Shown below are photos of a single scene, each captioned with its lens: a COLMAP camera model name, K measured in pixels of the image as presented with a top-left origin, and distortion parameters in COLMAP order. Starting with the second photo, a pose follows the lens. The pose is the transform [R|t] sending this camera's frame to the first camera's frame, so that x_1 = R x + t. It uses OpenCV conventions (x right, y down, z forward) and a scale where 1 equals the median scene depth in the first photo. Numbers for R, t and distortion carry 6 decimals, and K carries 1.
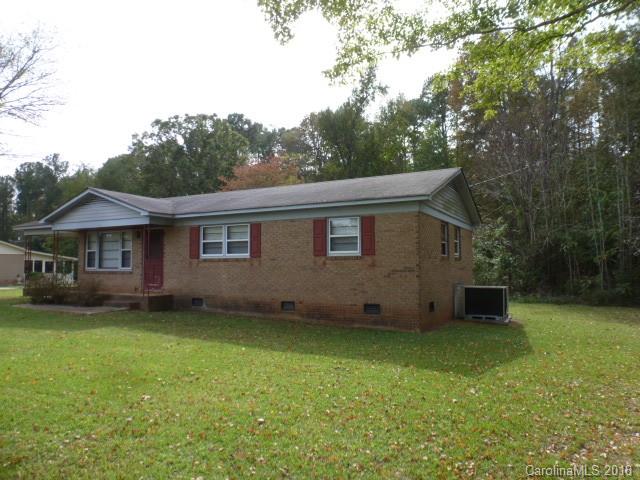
lens RADIAL K [[448.1, 0, 320.0], [0, 448.1, 240.0], [0, 0, 1]] dist [-0.006324, -0.000677]
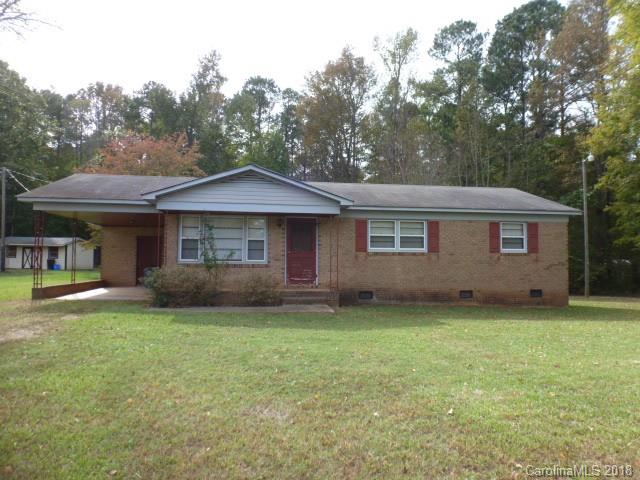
lens RADIAL K [[459.5, 0, 325.3], [0, 459.5, 242.0], [0, 0, 1]] dist [-0.056587, 0.009741]
pose [[0.810047, 0.038517, 0.585099, -1.004626], [-0.044328, 0.999007, -0.004394, 0.030364], [-0.584687, -0.022377, 0.810950, 0.239589]]
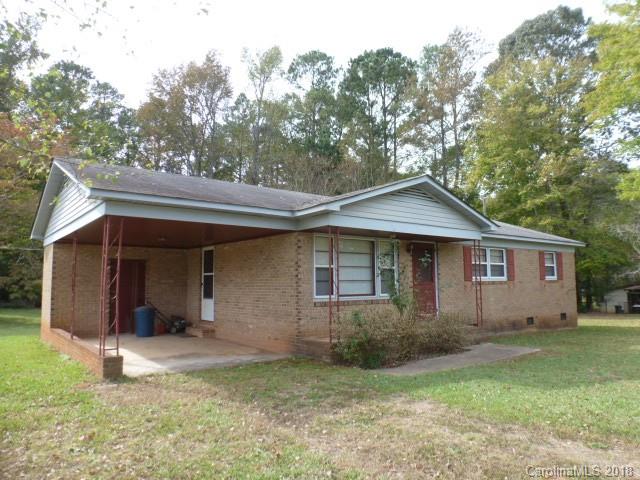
lens RADIAL K [[459.5, 0, 325.3], [0, 459.5, 242.0], [0, 0, 1]] dist [-0.056587, 0.009741]
pose [[0.402042, 0.085739, 0.911598, -1.335951], [-0.043279, 0.996273, -0.074616, 0.047171], [-0.914598, -0.009454, 0.404254, 0.952208]]
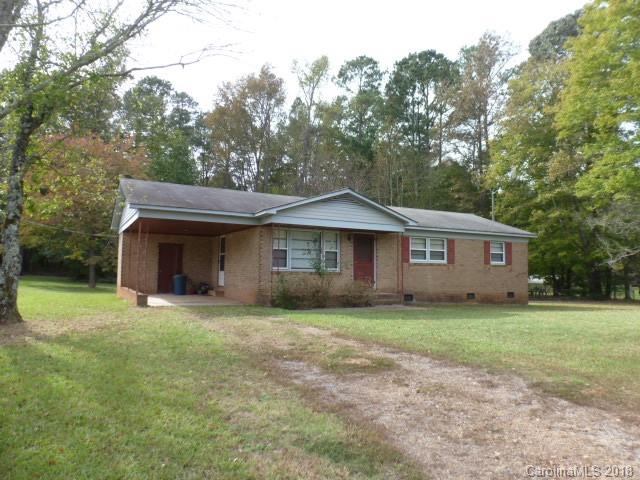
lens RADIAL K [[459.5, 0, 325.3], [0, 459.5, 242.0], [0, 0, 1]] dist [-0.056587, 0.009741]
pose [[0.554822, 0.068603, 0.829136, -1.544180], [-0.062421, 0.997218, -0.040741, 0.054216], [-0.829624, -0.029151, 0.557561, 0.518177]]
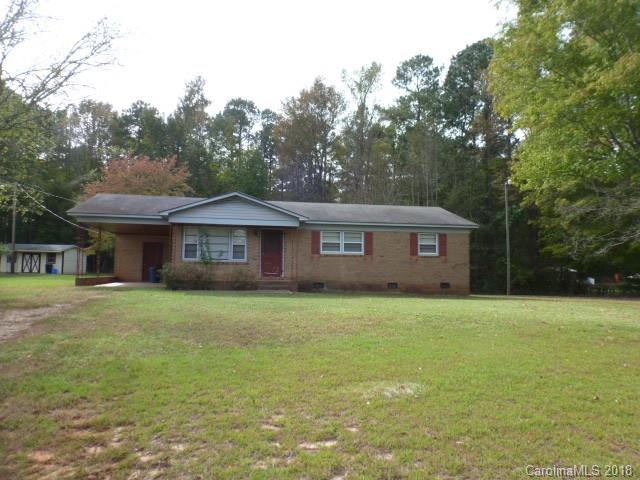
lens RADIAL K [[459.5, 0, 325.3], [0, 459.5, 242.0], [0, 0, 1]] dist [-0.056587, 0.009741]
pose [[0.782269, 0.056554, 0.620368, -1.204959], [-0.049041, 0.998371, -0.029174, 0.048003], [-0.621007, -0.007602, 0.783768, -0.122134]]
